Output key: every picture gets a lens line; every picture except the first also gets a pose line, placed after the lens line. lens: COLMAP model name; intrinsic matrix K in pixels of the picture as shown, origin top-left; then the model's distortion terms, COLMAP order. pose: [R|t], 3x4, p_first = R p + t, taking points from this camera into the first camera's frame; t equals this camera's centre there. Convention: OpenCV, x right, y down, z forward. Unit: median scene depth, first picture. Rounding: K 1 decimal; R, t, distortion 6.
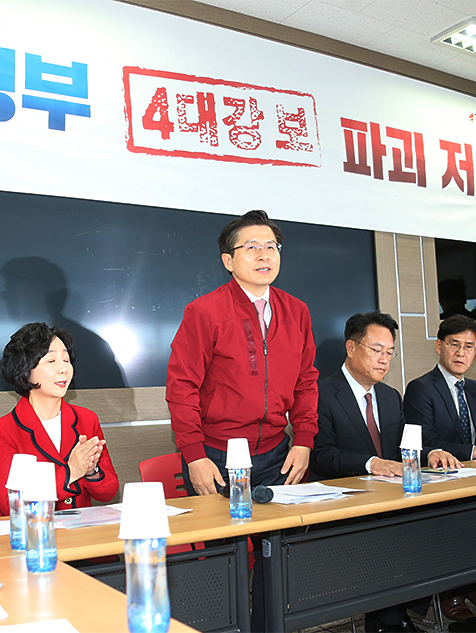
lens RADIAL K [[750.7, 0, 235.5], [0, 750.7, 323.0], [0, 0, 1]] dist [-0.133073, 0.000000]
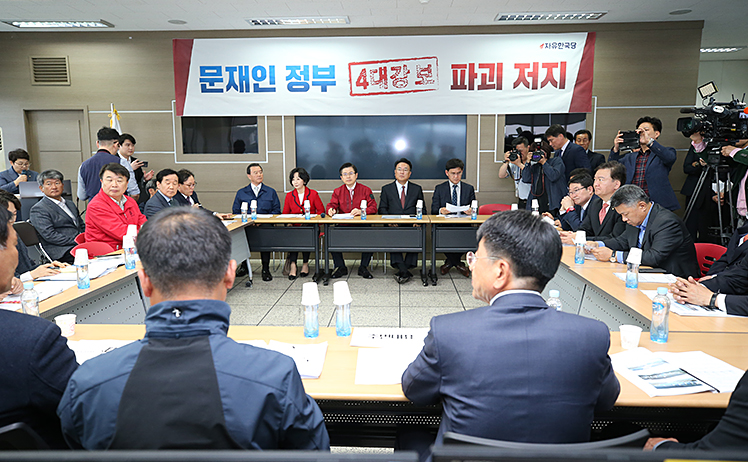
lens RADIAL K [[535.8, 0, 371.7], [0, 535.8, 228.6], [0, 0, 1]] dist [0.012577, 0.012283]
pose [[0.819891, 0.108837, -0.562079, 1.001433], [0.023763, 0.974449, 0.223347, -0.173421], [0.572026, -0.196477, 0.796356, -0.599688]]
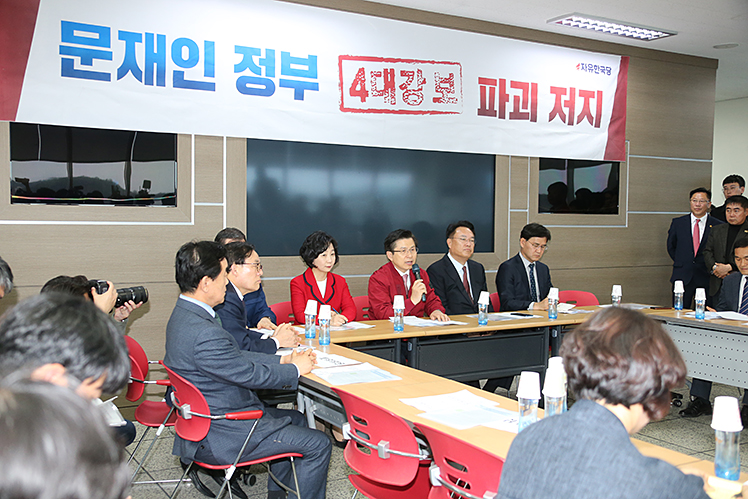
lens RADIAL K [[797.5, 0, 372.7], [0, 797.5, 243.9], [0, 0, 1]] dist [0.032818, 0.000000]
pose [[0.998443, 0.052173, -0.019742, -0.021805], [-0.049287, 0.990822, 0.125865, -0.149598], [0.026127, -0.124696, 0.991851, -0.684471]]
